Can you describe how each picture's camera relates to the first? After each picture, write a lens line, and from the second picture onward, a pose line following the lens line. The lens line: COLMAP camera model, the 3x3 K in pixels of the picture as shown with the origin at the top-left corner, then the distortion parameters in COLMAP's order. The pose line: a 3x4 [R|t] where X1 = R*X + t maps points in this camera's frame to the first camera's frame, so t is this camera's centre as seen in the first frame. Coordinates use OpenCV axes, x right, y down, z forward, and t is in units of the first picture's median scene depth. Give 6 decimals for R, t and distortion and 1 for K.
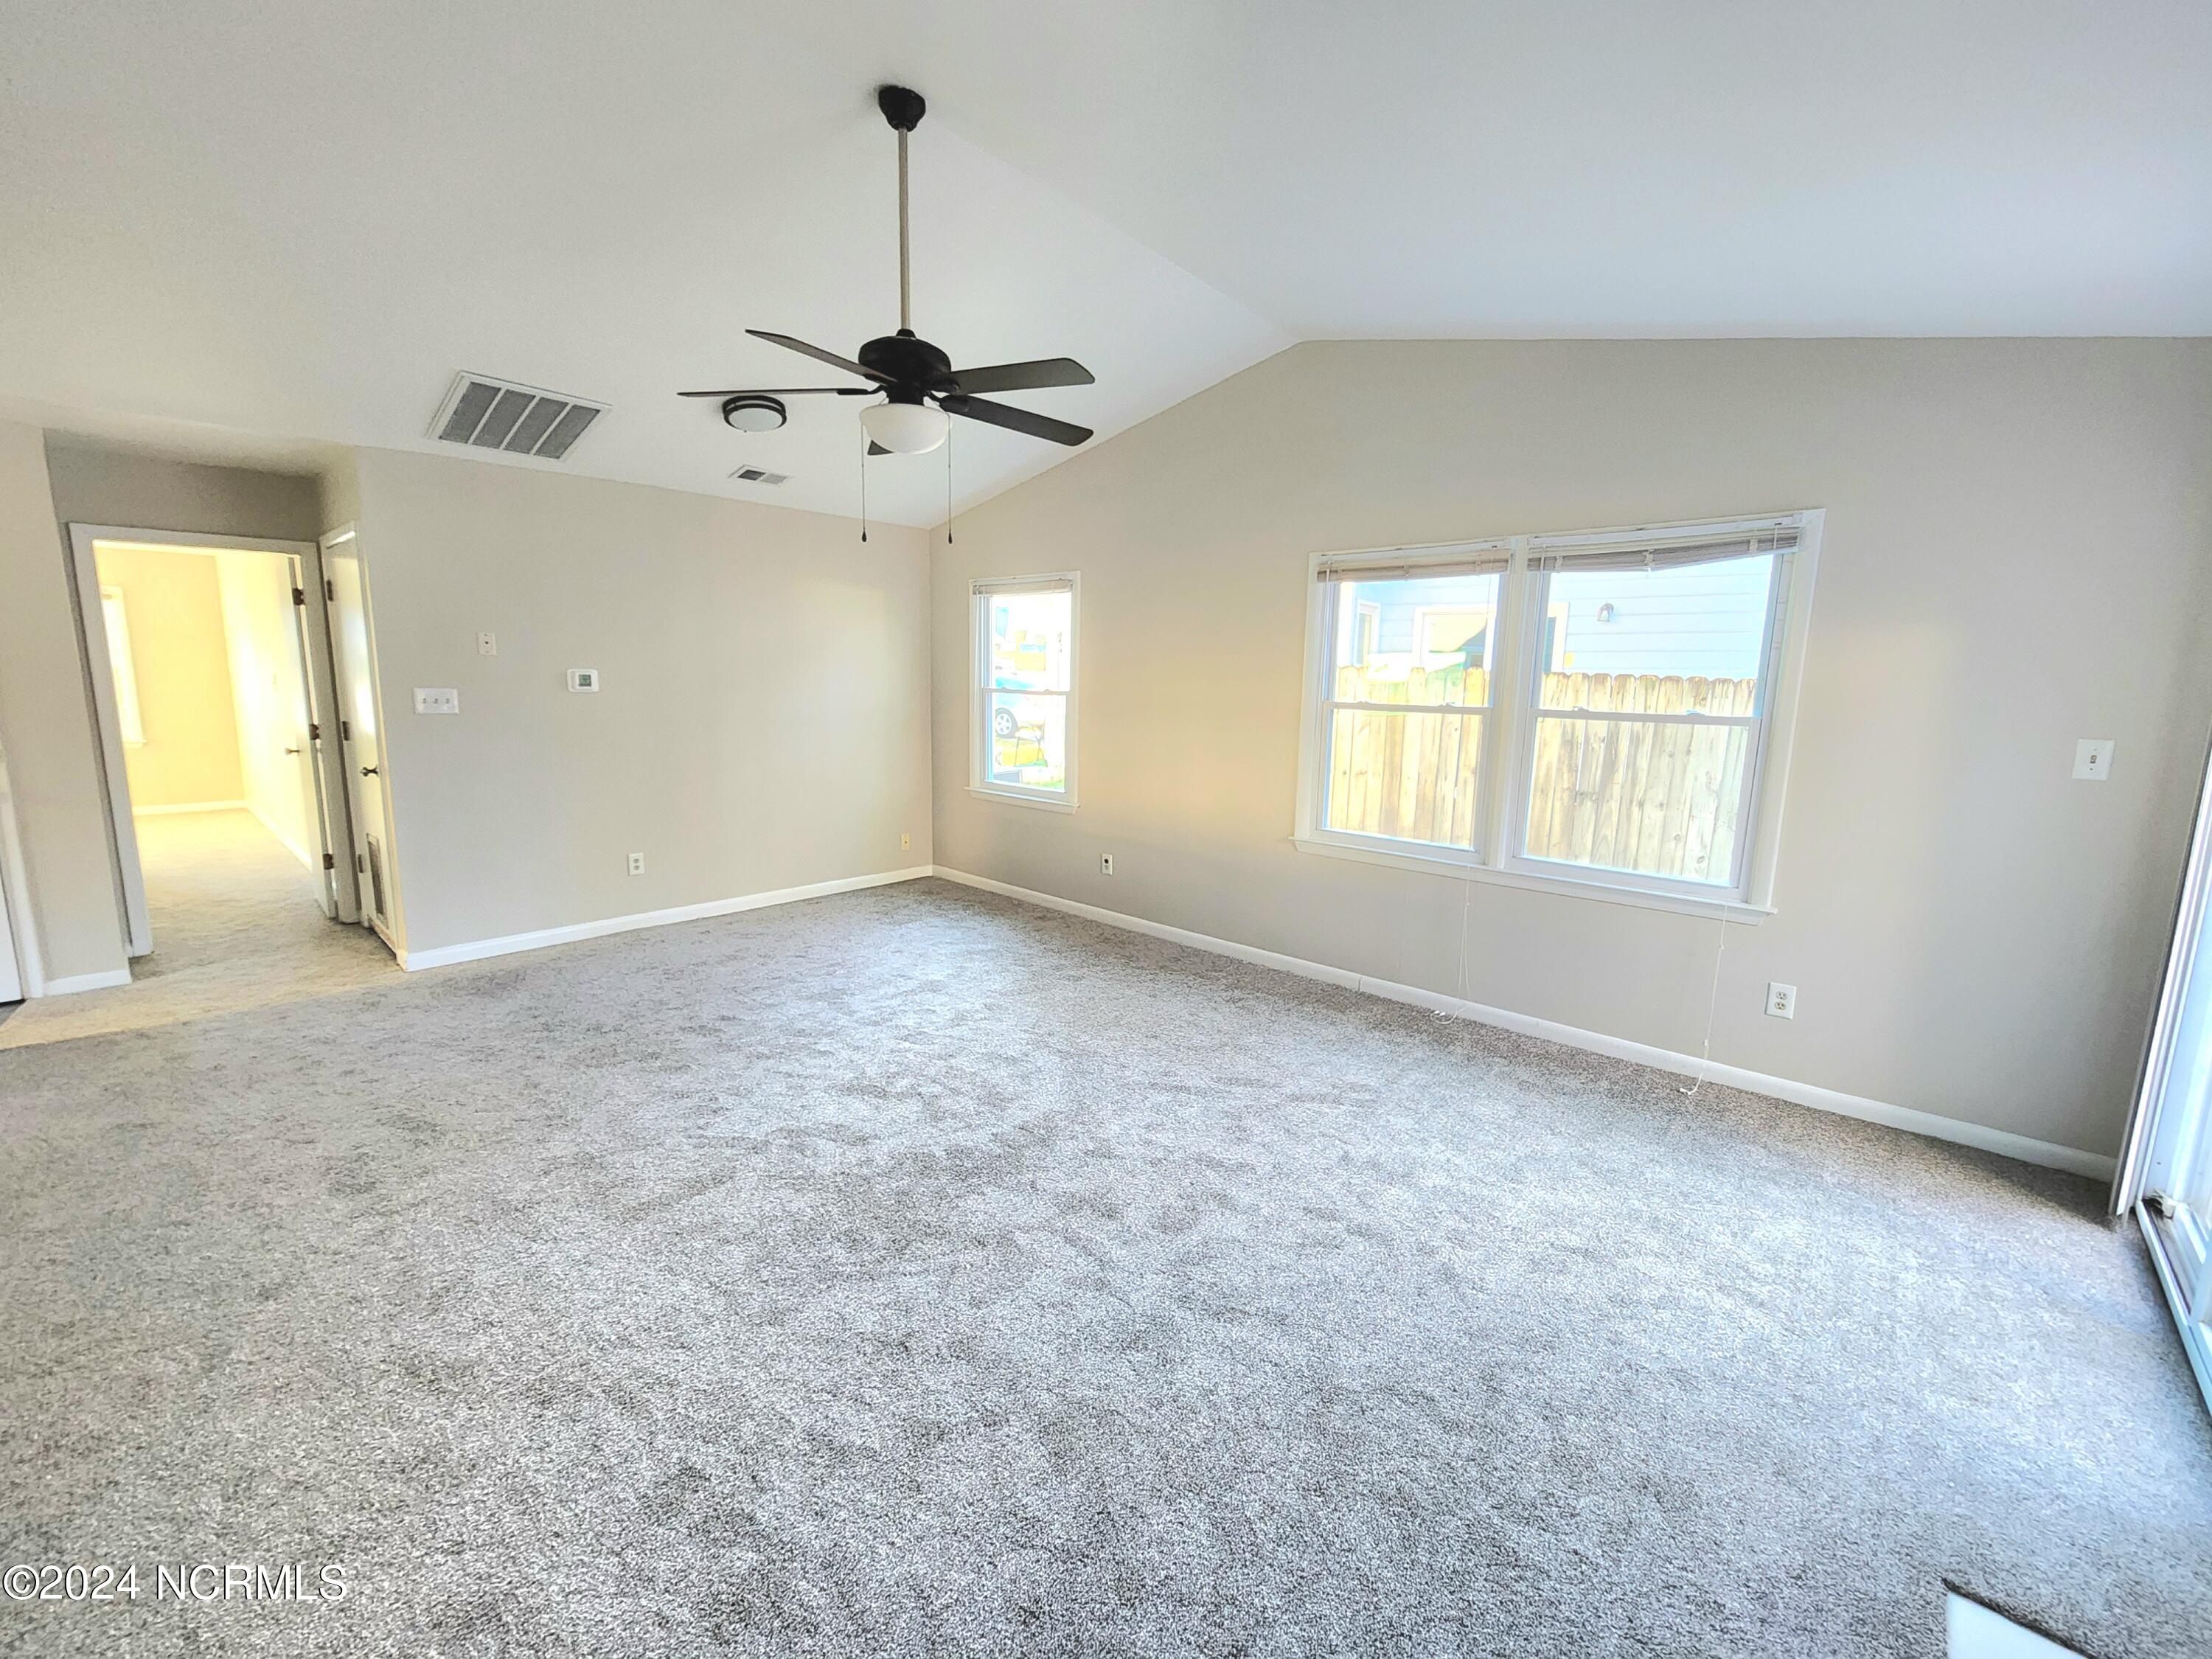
lens RADIAL K [[911.2, 0, 1112.7], [0, 911.2, 823.1], [0, 0, 1]] dist [-0.003875, -0.000644]
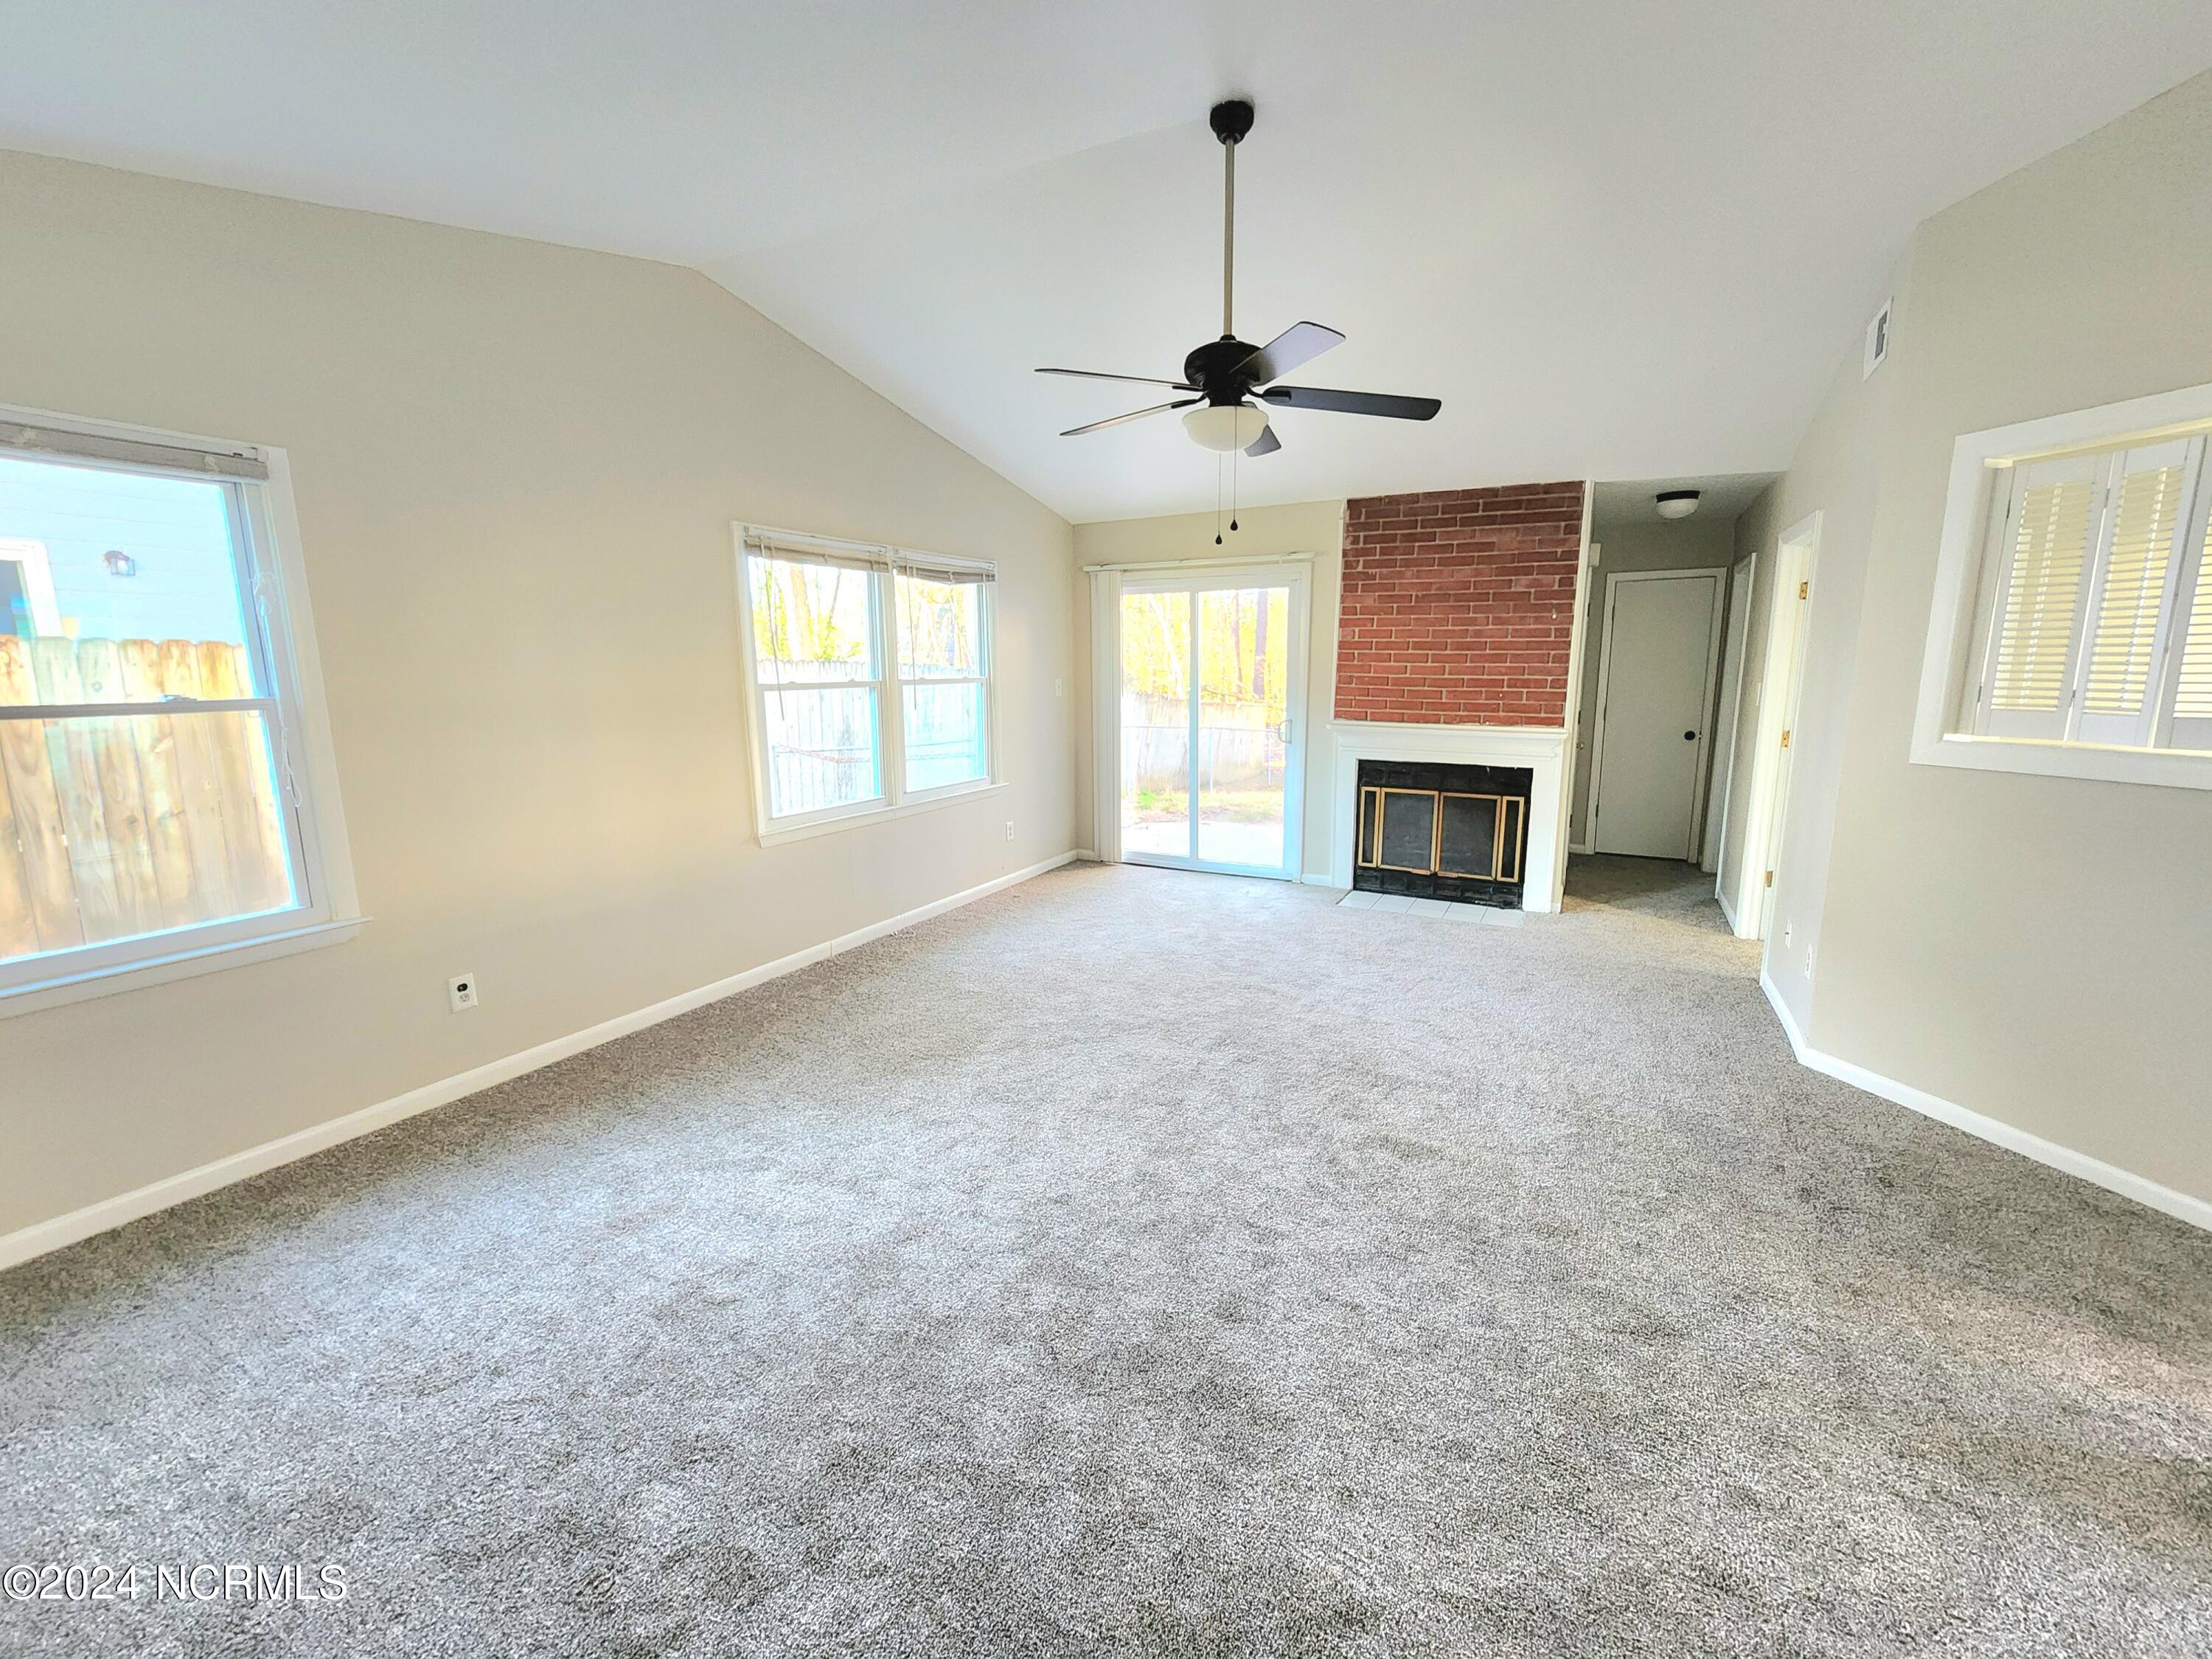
lens RADIAL K [[911.2, 0, 1112.7], [0, 911.2, 823.1], [0, 0, 1]] dist [-0.003875, -0.000644]
pose [[-0.249599, -0.188044, 0.949916, -0.889586], [0.153761, 0.960822, 0.230605, -0.178170], [-0.956064, 0.203618, -0.210907, 0.999092]]
